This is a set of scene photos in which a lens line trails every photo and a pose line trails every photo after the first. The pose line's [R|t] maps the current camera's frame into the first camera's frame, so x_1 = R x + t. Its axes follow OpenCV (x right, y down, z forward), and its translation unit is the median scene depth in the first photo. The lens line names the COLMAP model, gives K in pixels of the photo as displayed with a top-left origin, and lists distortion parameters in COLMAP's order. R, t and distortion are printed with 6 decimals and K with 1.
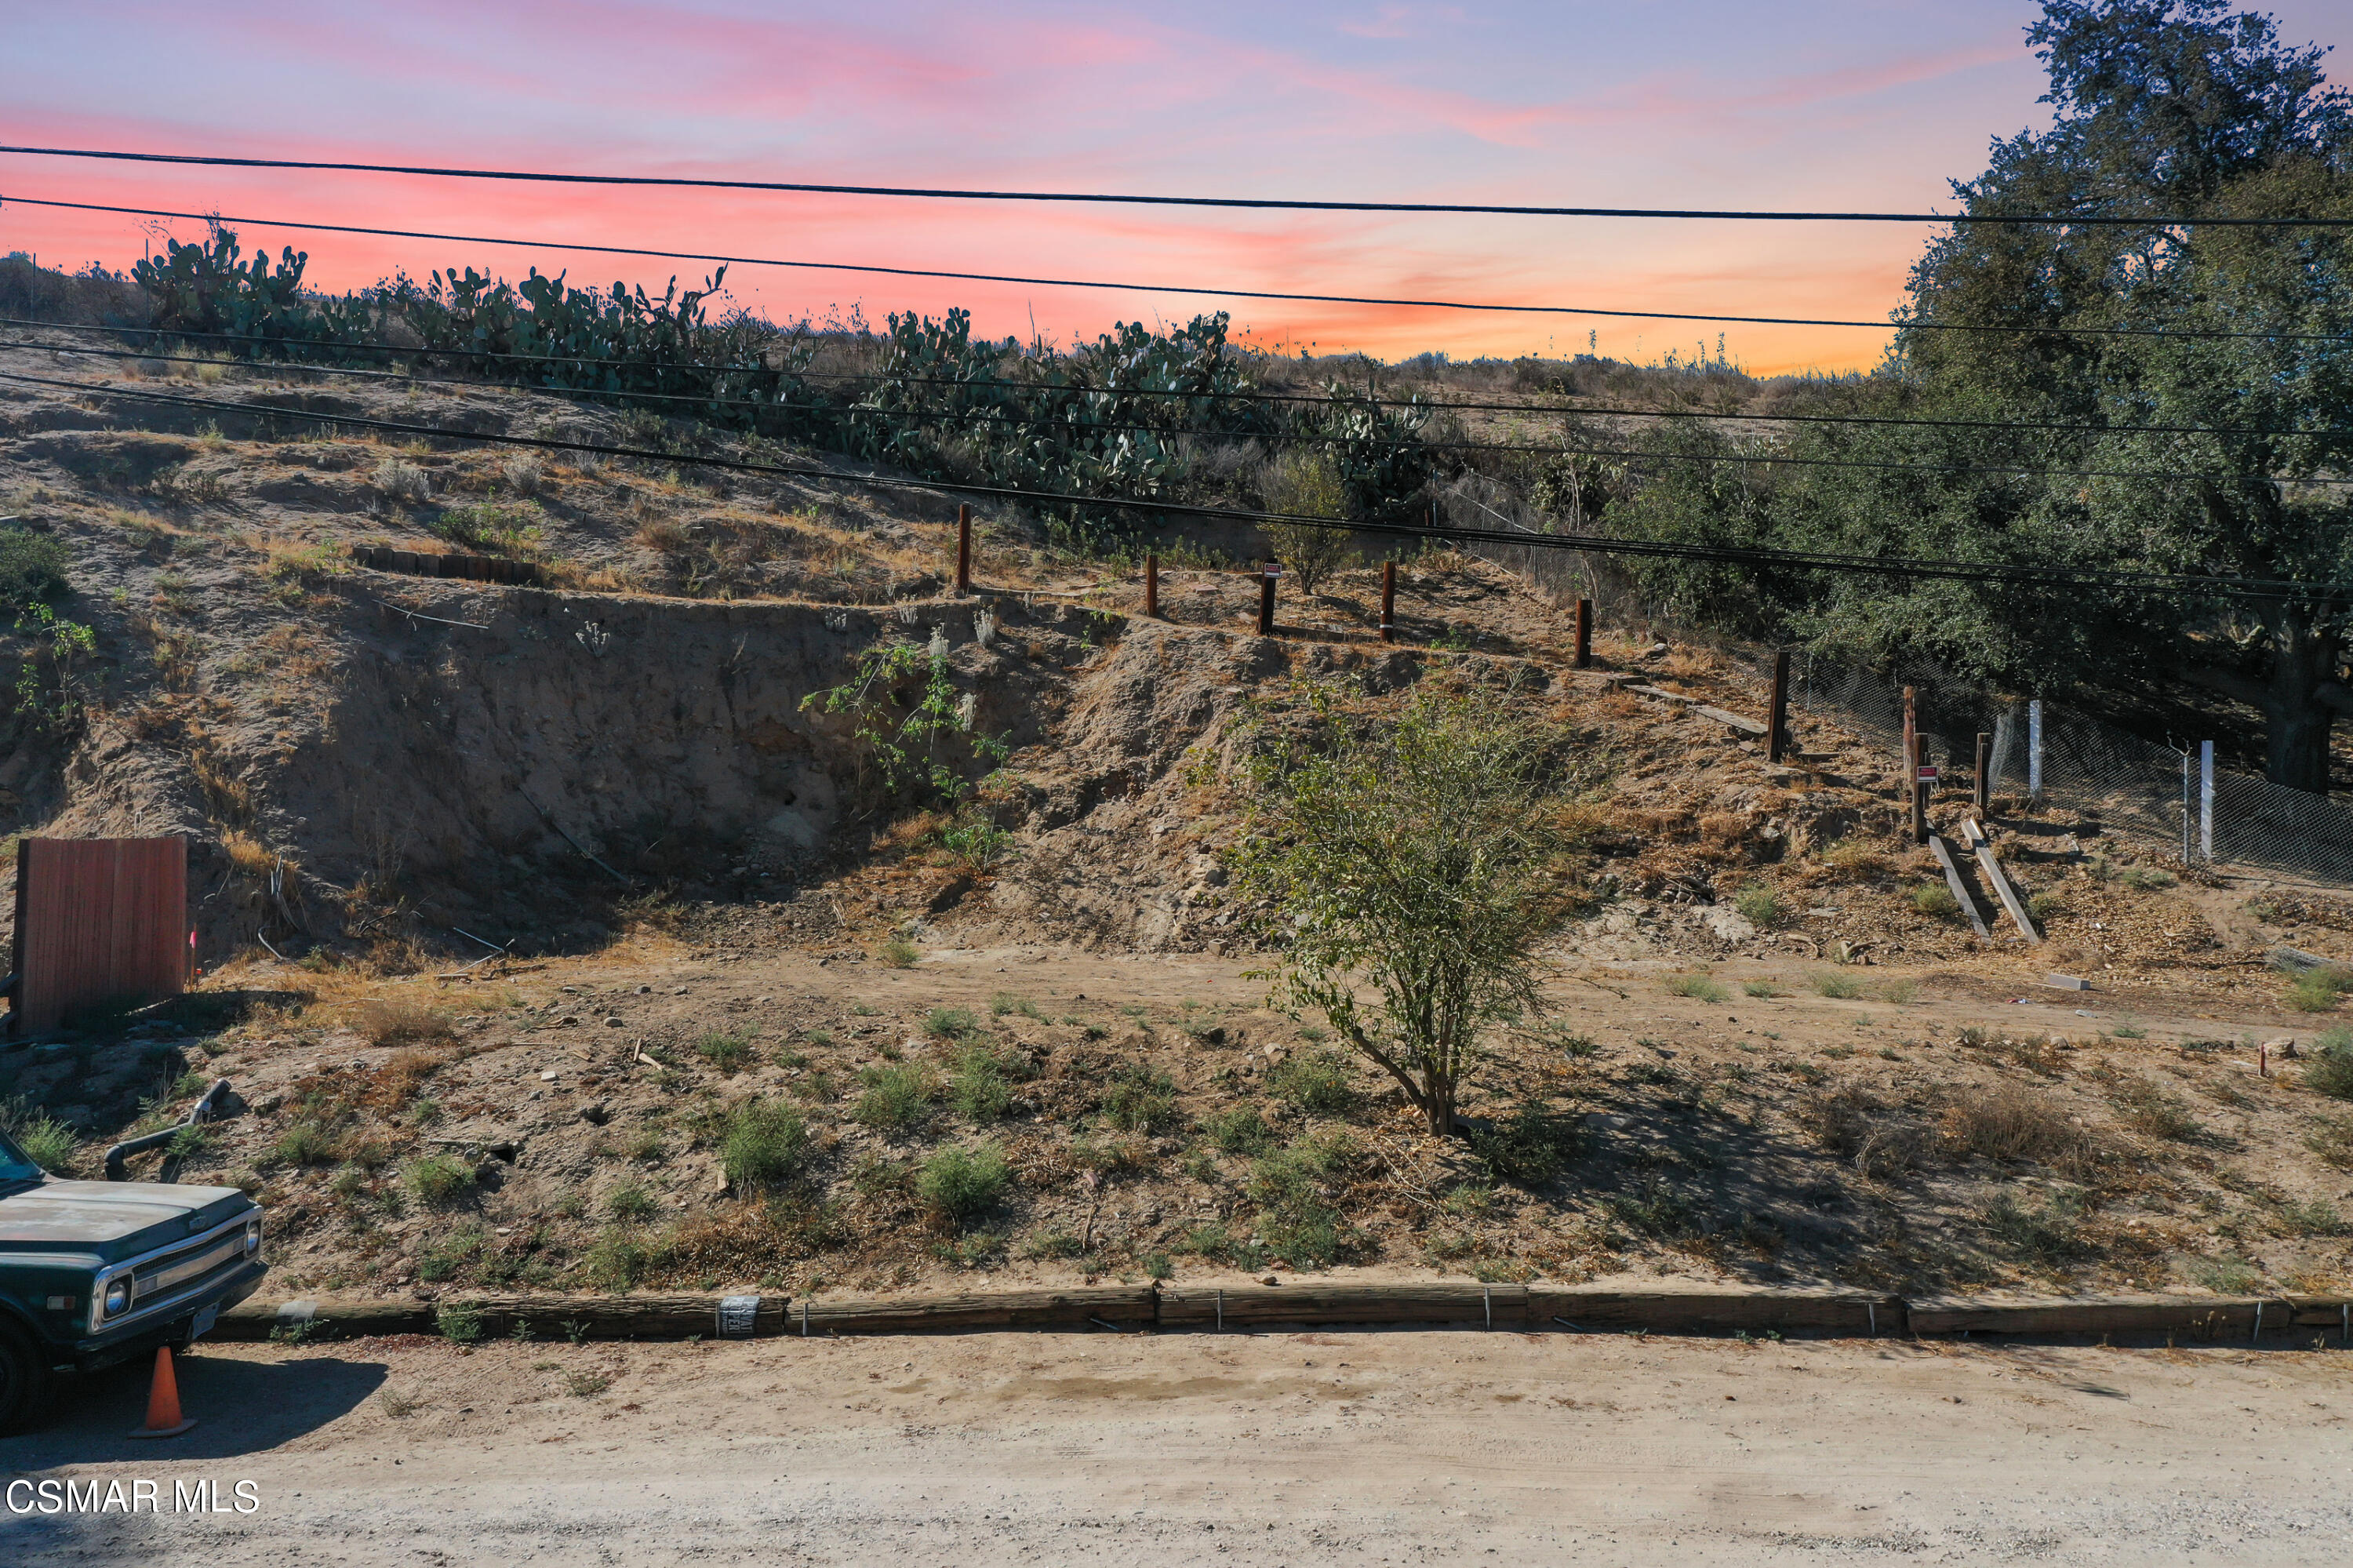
lens RADIAL K [[1874.5, 0, 1171.7], [0, 1874.5, 780.7], [0, 0, 1]] dist [0.020686, 0.011473]
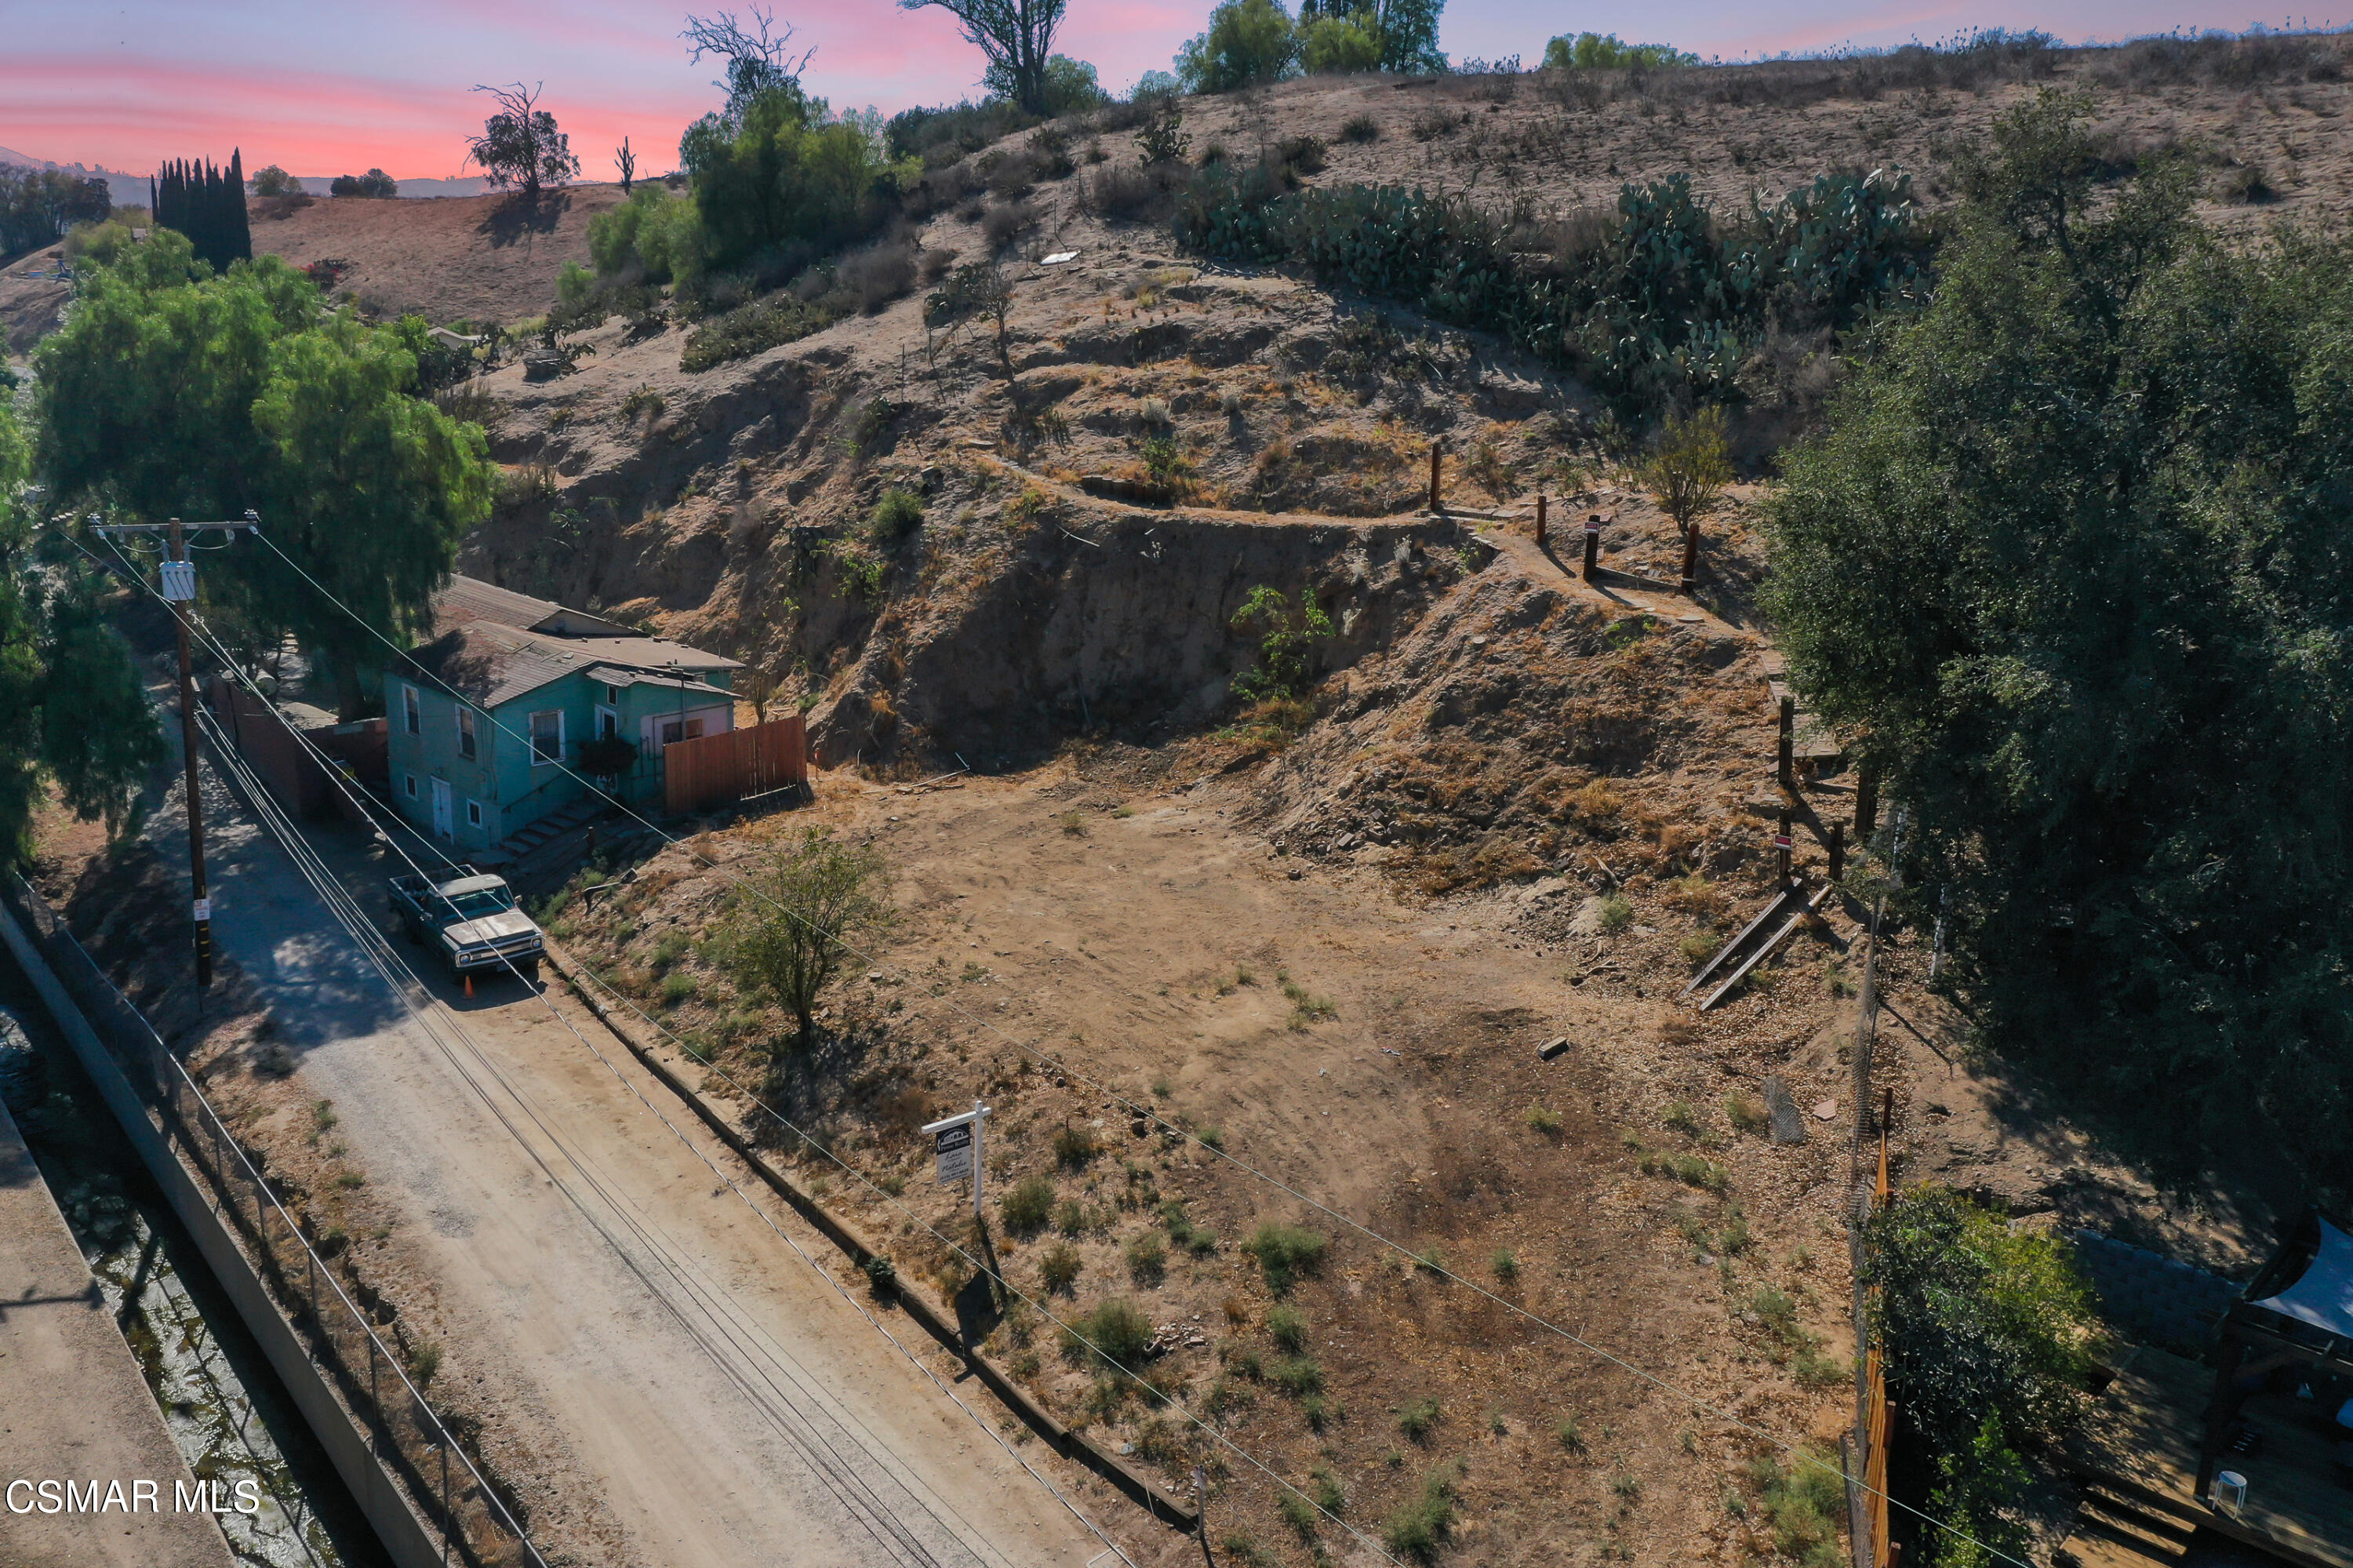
lens RADIAL K [[2003.0, 0, 1176.5], [0, 2003.0, 784.0], [0, 0, 1]] dist [0.019044, 0.004233]
pose [[0.592974, 0.228015, -0.772264, 1.090695], [0.025644, 0.953236, 0.301138, -0.407430], [0.804814, -0.198371, 0.559396, 0.000309]]
